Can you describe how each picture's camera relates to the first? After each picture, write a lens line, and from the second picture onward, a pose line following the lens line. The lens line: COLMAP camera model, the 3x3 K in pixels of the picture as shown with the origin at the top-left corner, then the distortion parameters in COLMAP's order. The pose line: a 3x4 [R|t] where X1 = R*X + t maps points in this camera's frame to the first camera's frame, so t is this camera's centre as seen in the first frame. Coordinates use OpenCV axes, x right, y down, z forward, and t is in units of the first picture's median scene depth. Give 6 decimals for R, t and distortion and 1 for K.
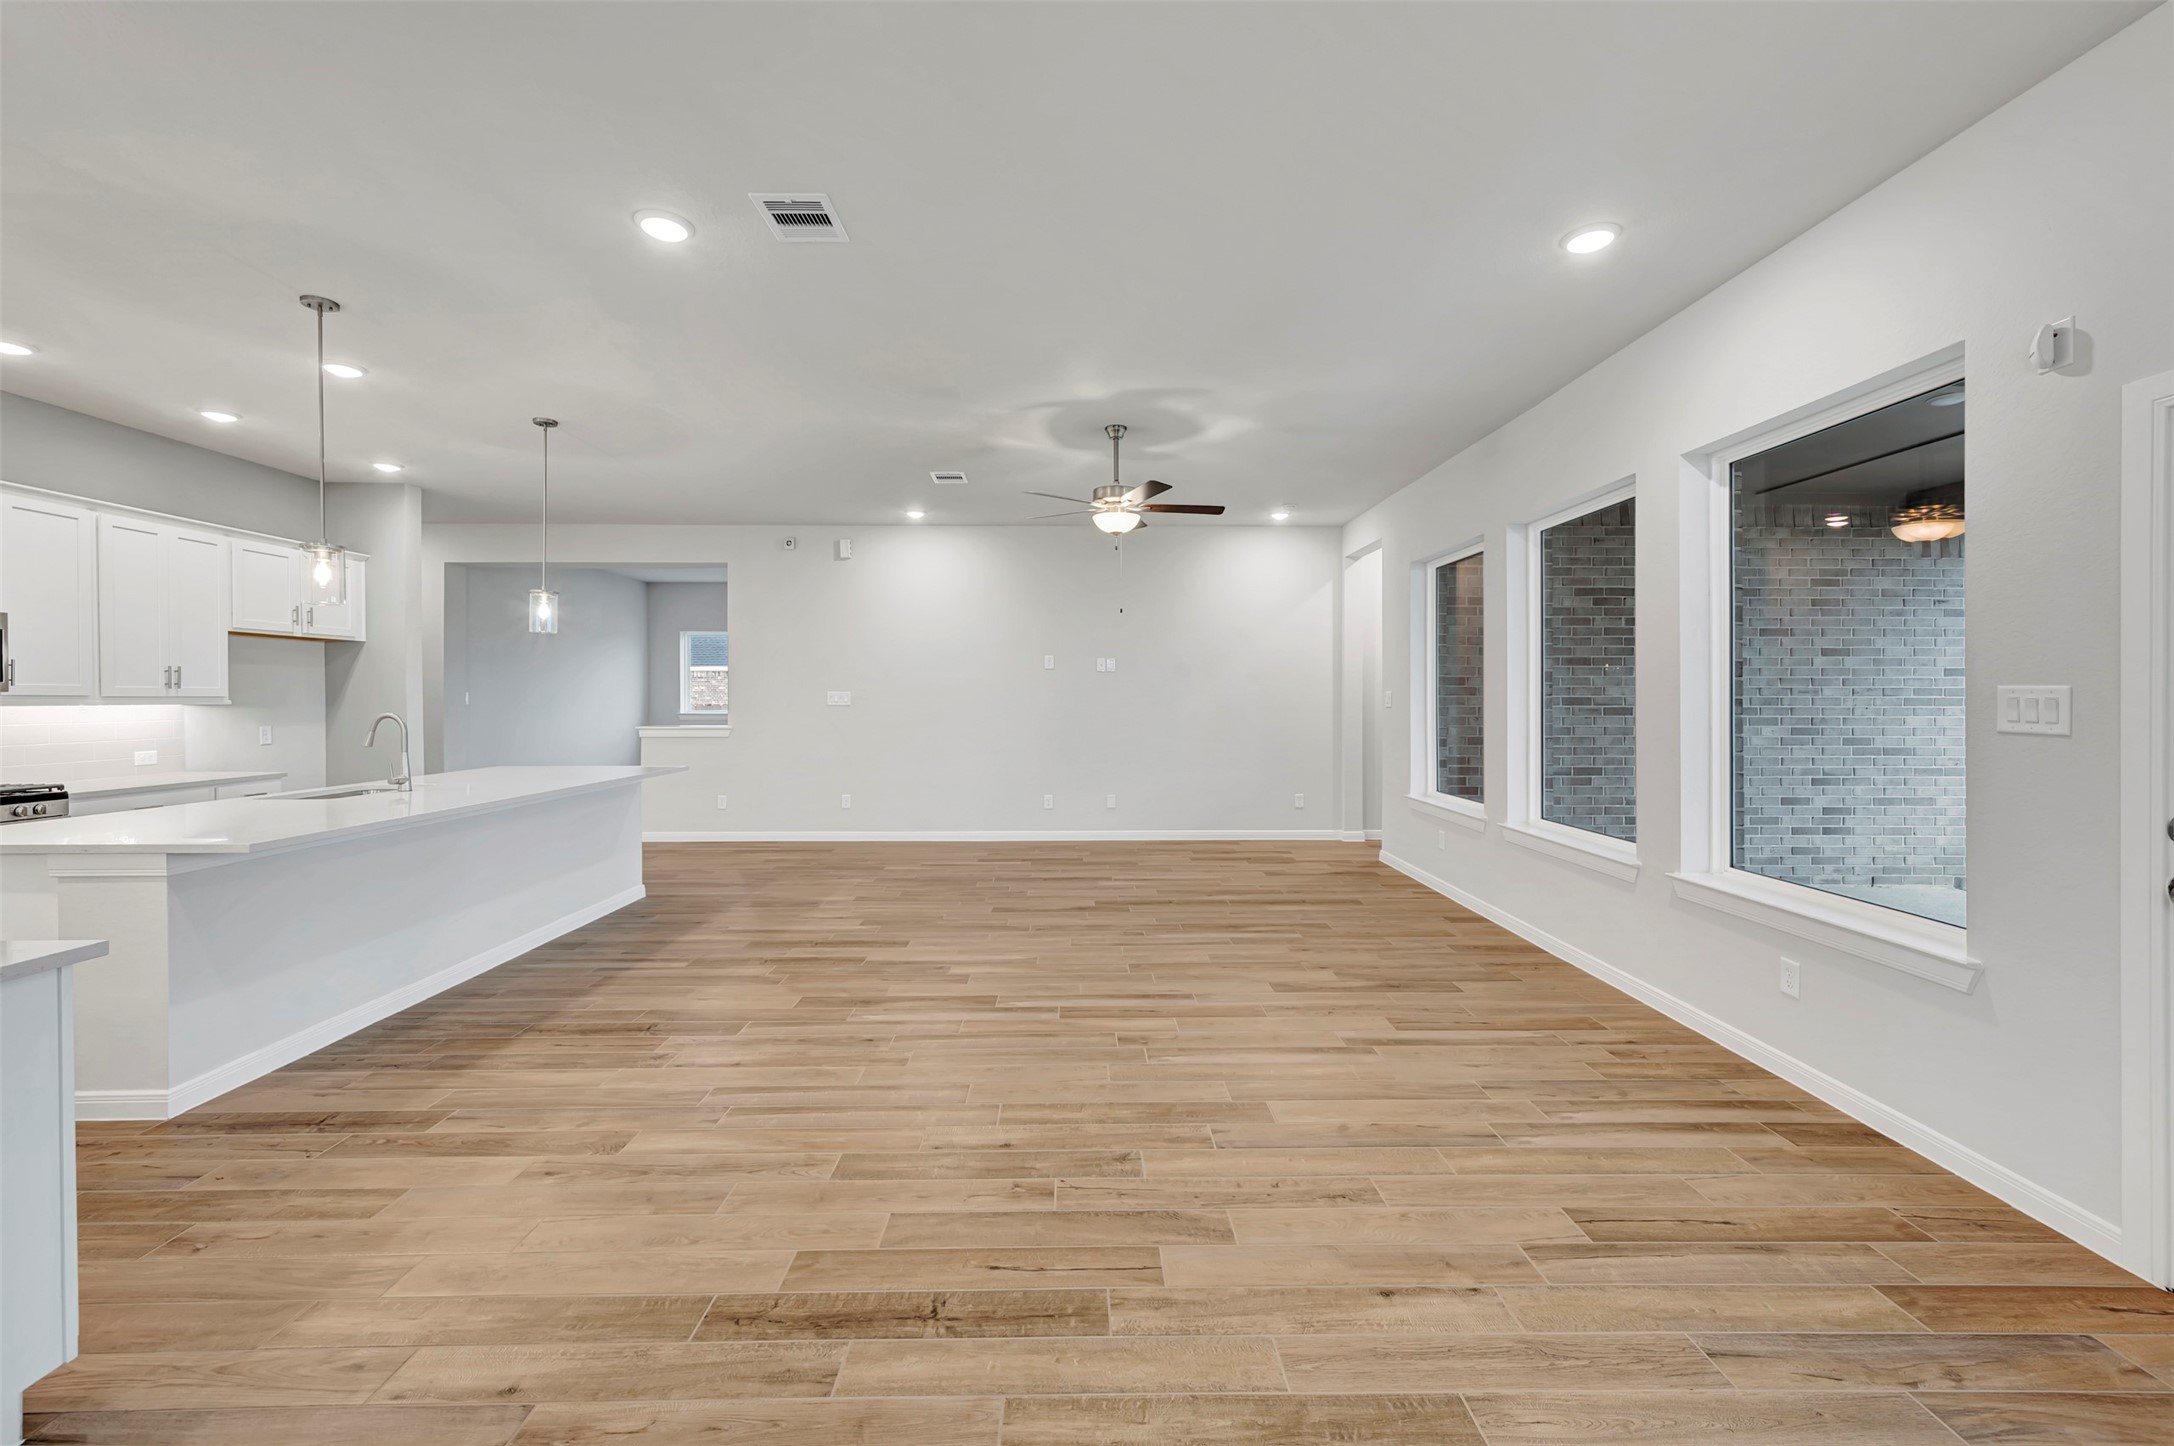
lens RADIAL K [[857.3, 0, 1090.0], [0, 857.3, 705.0], [0, 0, 1]] dist [0.001688, -0.000280]
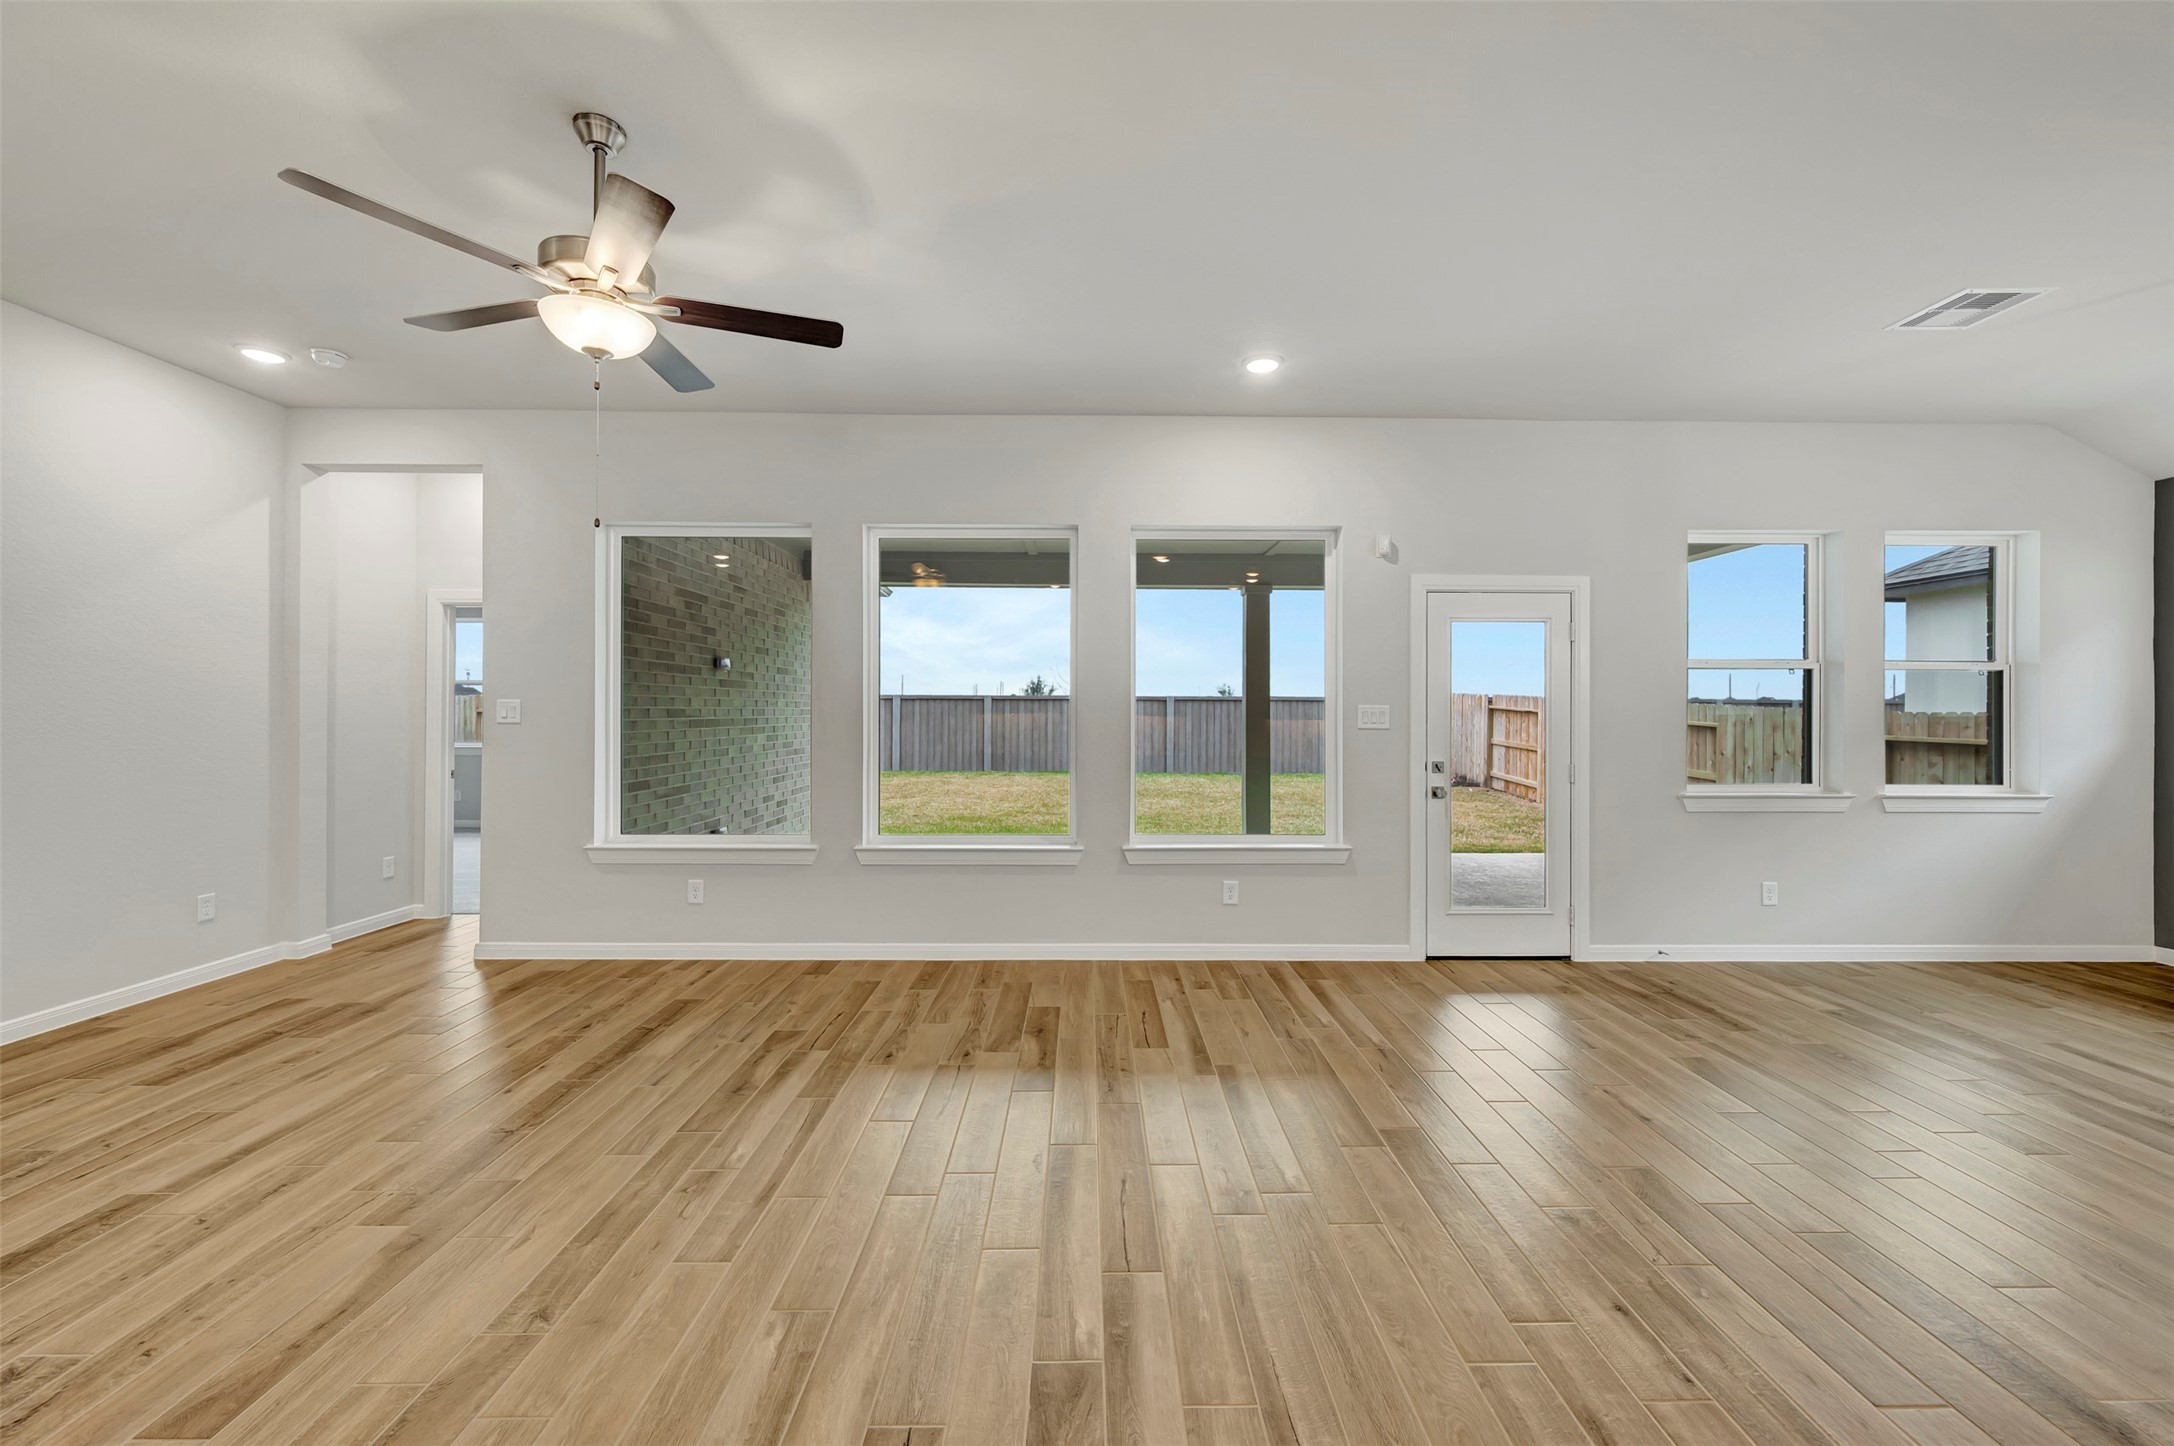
lens RADIAL K [[859.5, 0, 1094.0], [0, 859.5, 709.3], [0, 0, 1]] dist [-0.000708, -0.000448]
pose [[0.008026, 0.001312, 0.999967, -0.558082], [0.005857, 0.999982, -0.001359, -0.008152], [-0.999951, 0.005868, 0.008018, 0.950077]]
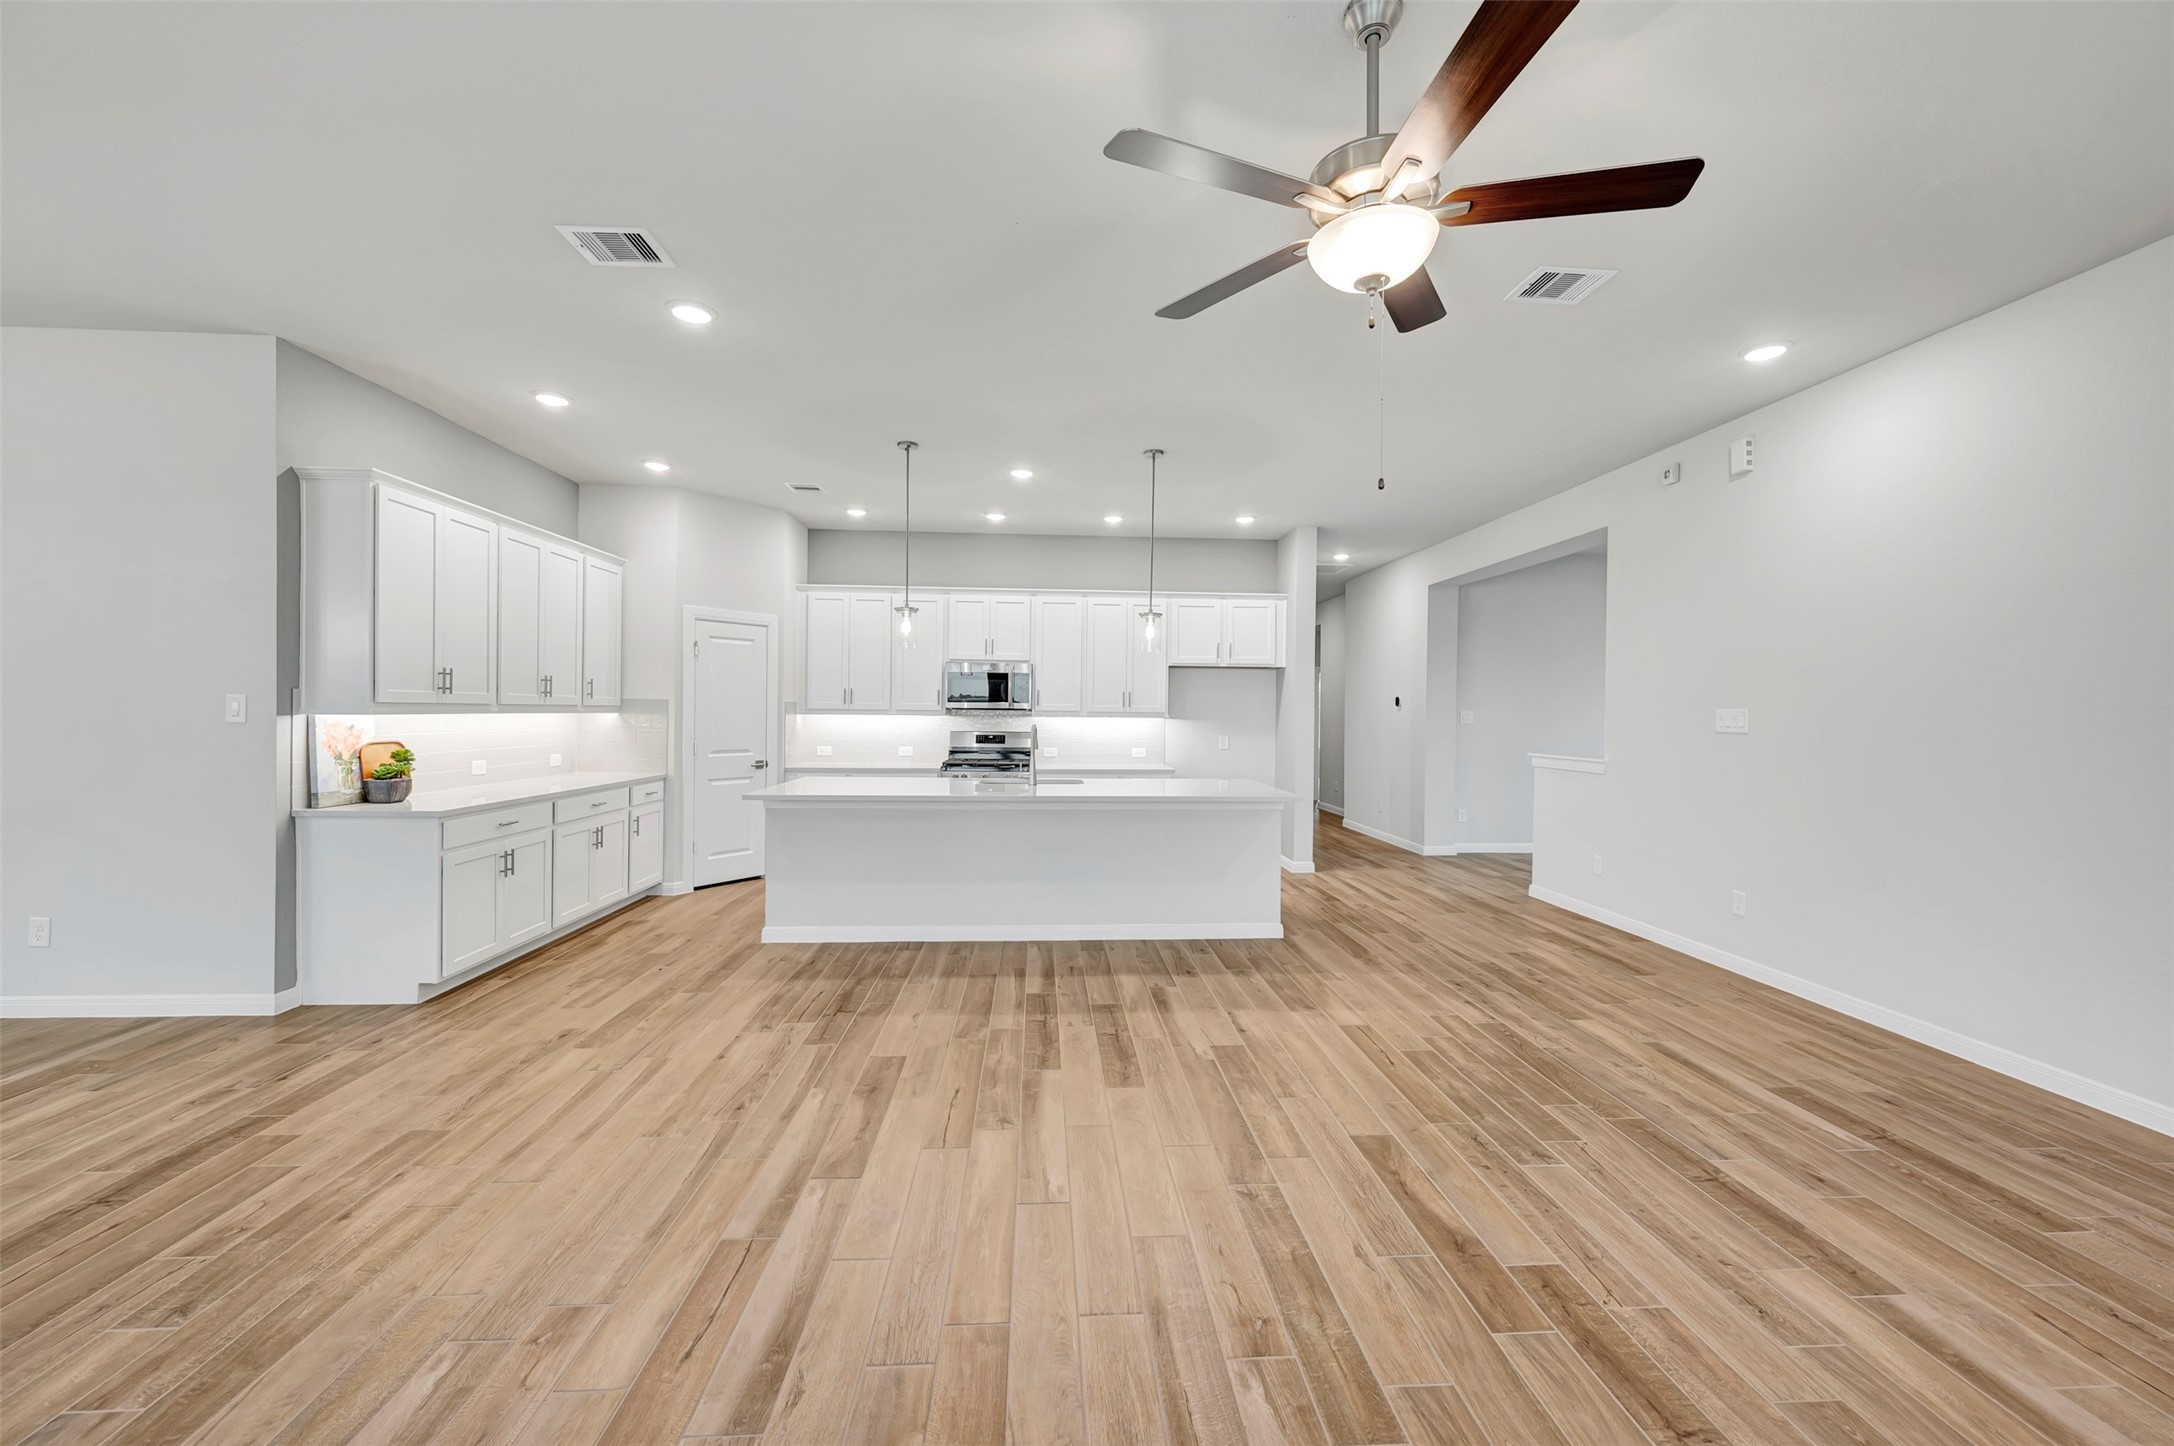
lens RADIAL K [[854.5, 0, 1096.9], [0, 854.5, 716.8], [0, 0, 1]] dist [-0.003326, -0.000278]
pose [[0.048128, 0.005869, -0.998824, 0.526956], [-0.017590, 0.999833, 0.005028, -0.010714], [0.998686, 0.017327, 0.048223, 1.124607]]
